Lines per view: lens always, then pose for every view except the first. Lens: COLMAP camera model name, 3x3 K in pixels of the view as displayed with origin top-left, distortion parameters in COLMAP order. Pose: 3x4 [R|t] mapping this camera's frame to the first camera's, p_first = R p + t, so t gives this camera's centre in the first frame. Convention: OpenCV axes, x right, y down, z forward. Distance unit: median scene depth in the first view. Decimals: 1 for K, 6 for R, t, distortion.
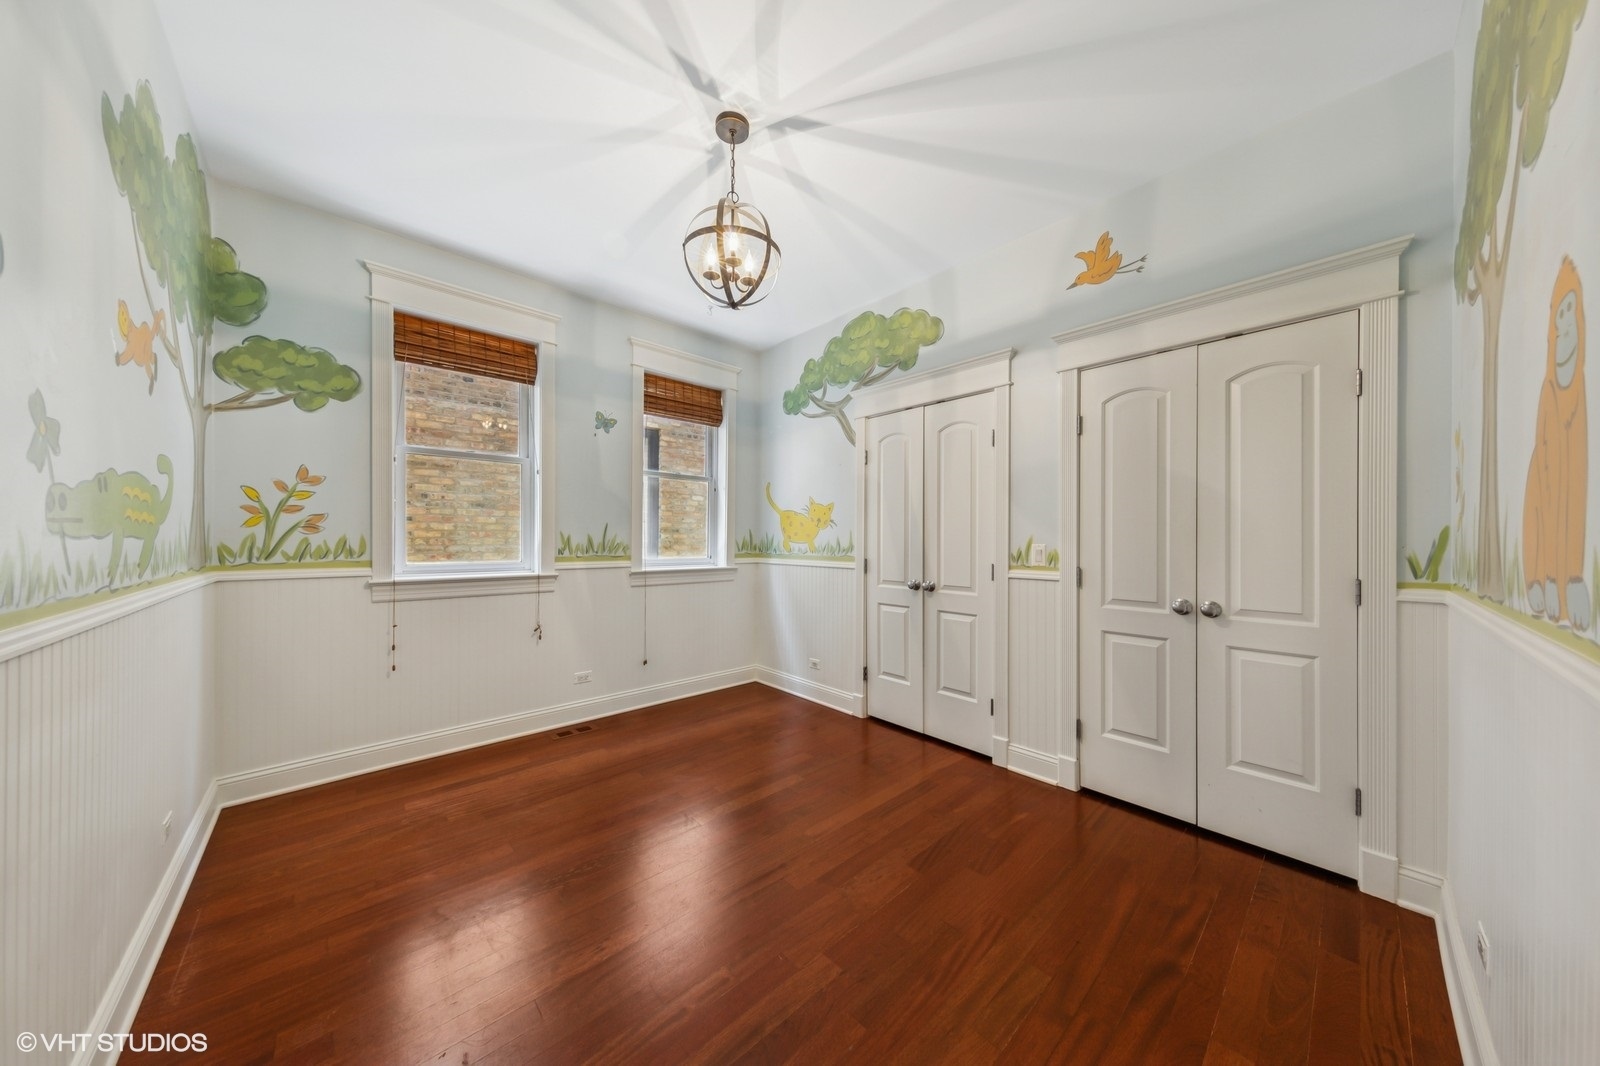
lens RADIAL K [[507.7, 0, 815.0], [0, 507.7, 539.2], [0, 0, 1]] dist [0.004352, -0.000524]
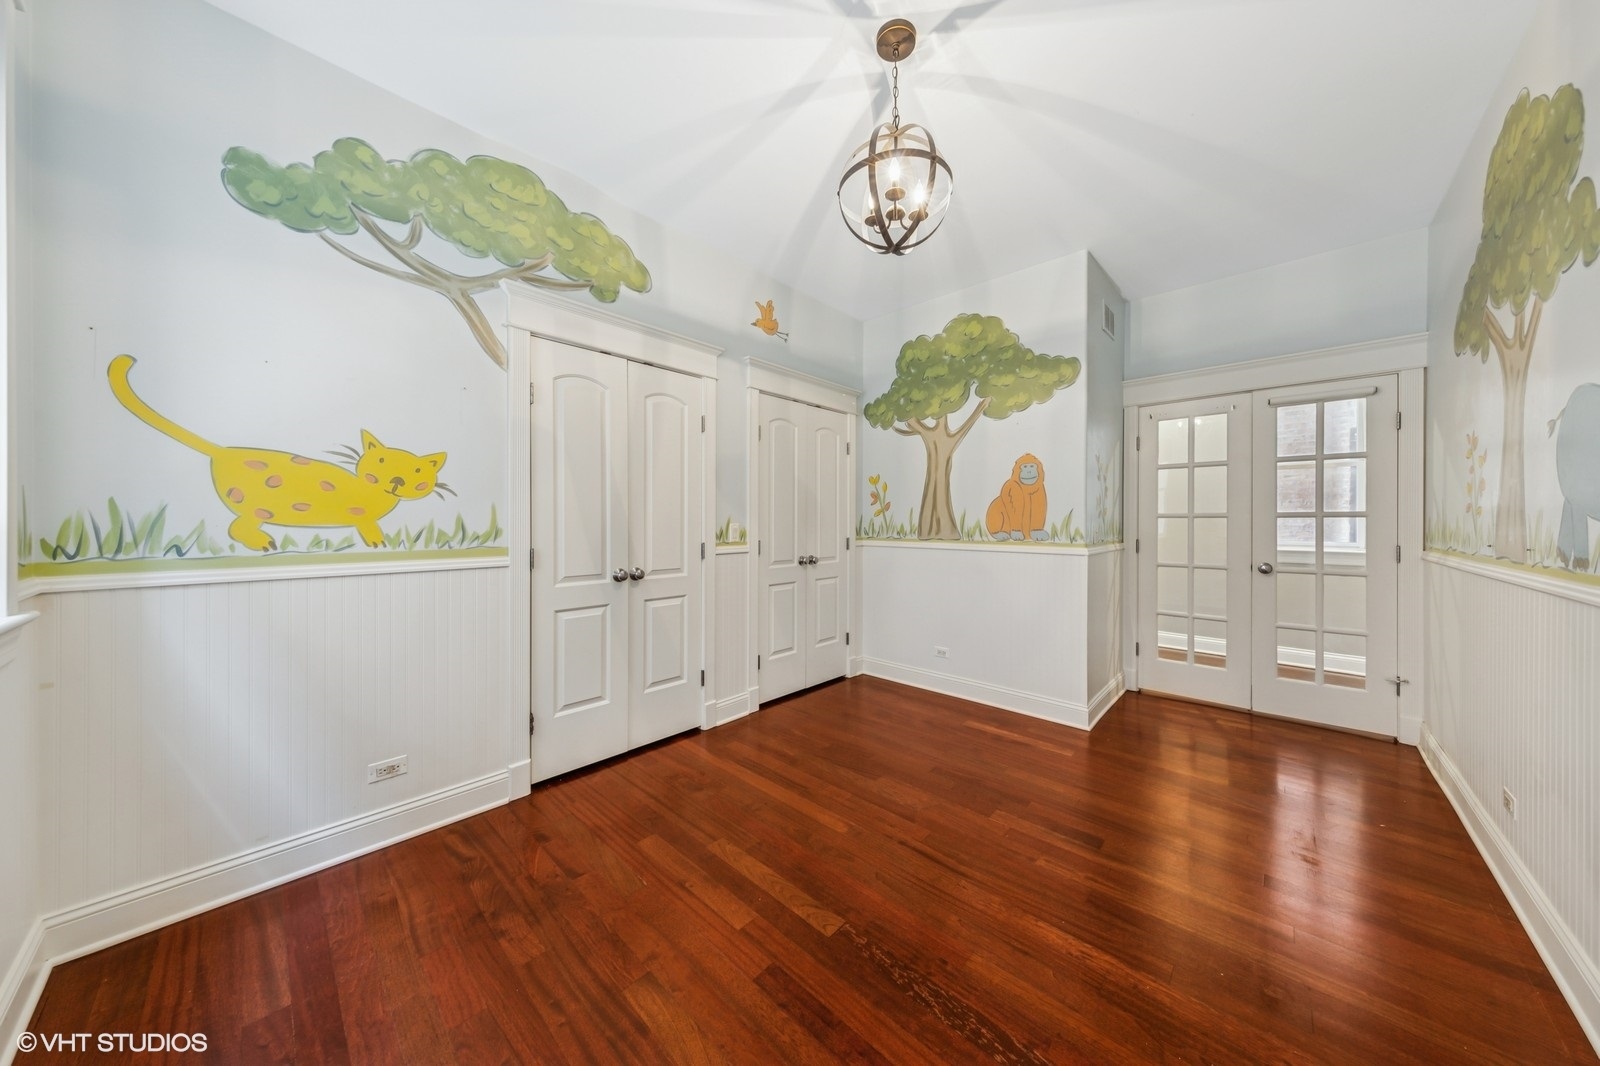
lens RADIAL K [[507.7, 0, 808.9], [0, 507.7, 521.7], [0, 0, 1]] dist [0.004352, -0.000524]
pose [[-0.068042, -0.006309, 0.997662, -0.843398], [-0.003731, 0.999975, 0.006070, -0.002409], [-0.997675, -0.003309, -0.068064, 1.001030]]
